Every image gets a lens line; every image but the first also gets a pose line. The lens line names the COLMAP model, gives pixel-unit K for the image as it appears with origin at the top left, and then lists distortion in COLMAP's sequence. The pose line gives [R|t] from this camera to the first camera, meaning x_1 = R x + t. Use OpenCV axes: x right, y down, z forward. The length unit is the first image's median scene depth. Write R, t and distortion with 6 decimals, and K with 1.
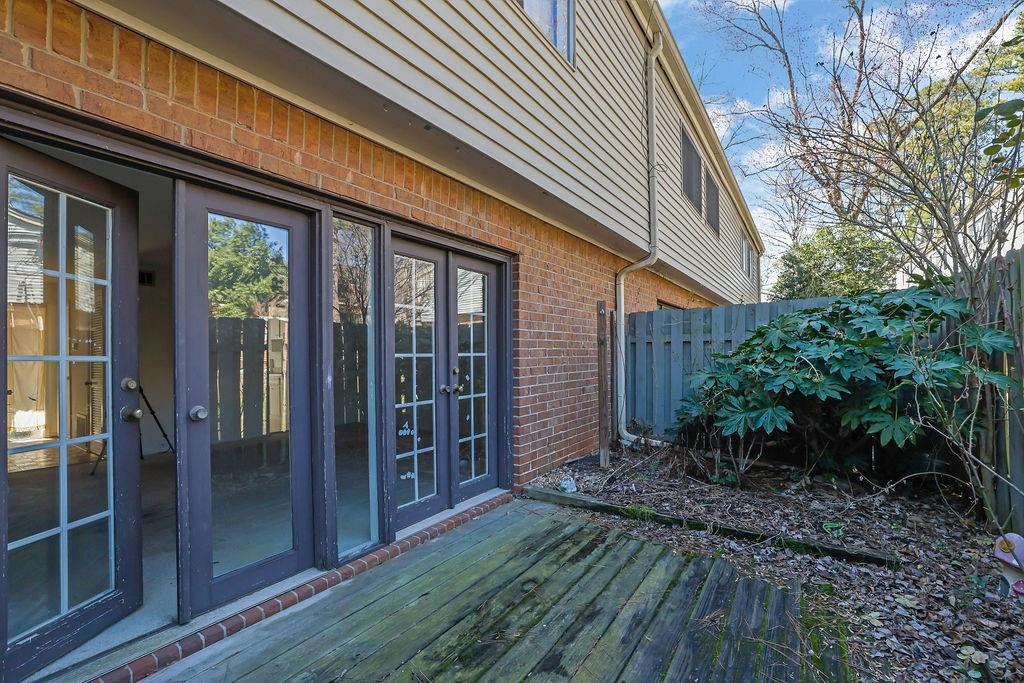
lens RADIAL K [[442.3, 0, 515.5], [0, 442.3, 347.1], [0, 0, 1]] dist [-0.033519, 0.007671]
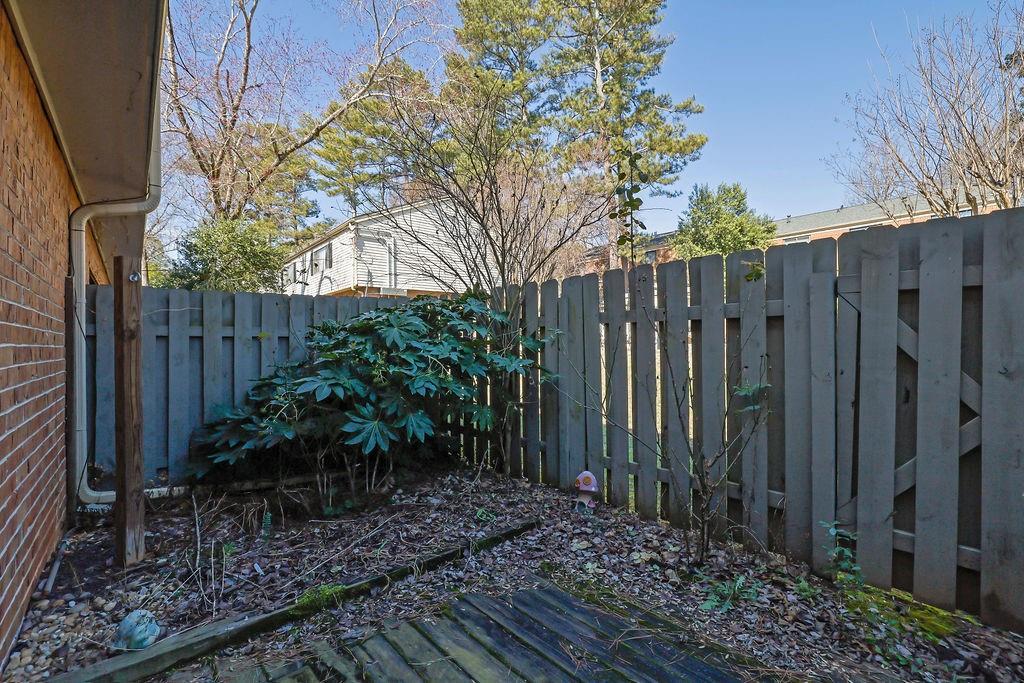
lens RADIAL K [[442.3, 0, 514.1], [0, 442.3, 345.0], [0, 0, 1]] dist [-0.033519, 0.007671]
pose [[0.254086, 0.010327, 0.967127, -0.296892], [-0.007160, 0.999936, -0.008796, 0.005453], [-0.967155, -0.004690, 0.254143, 0.620452]]
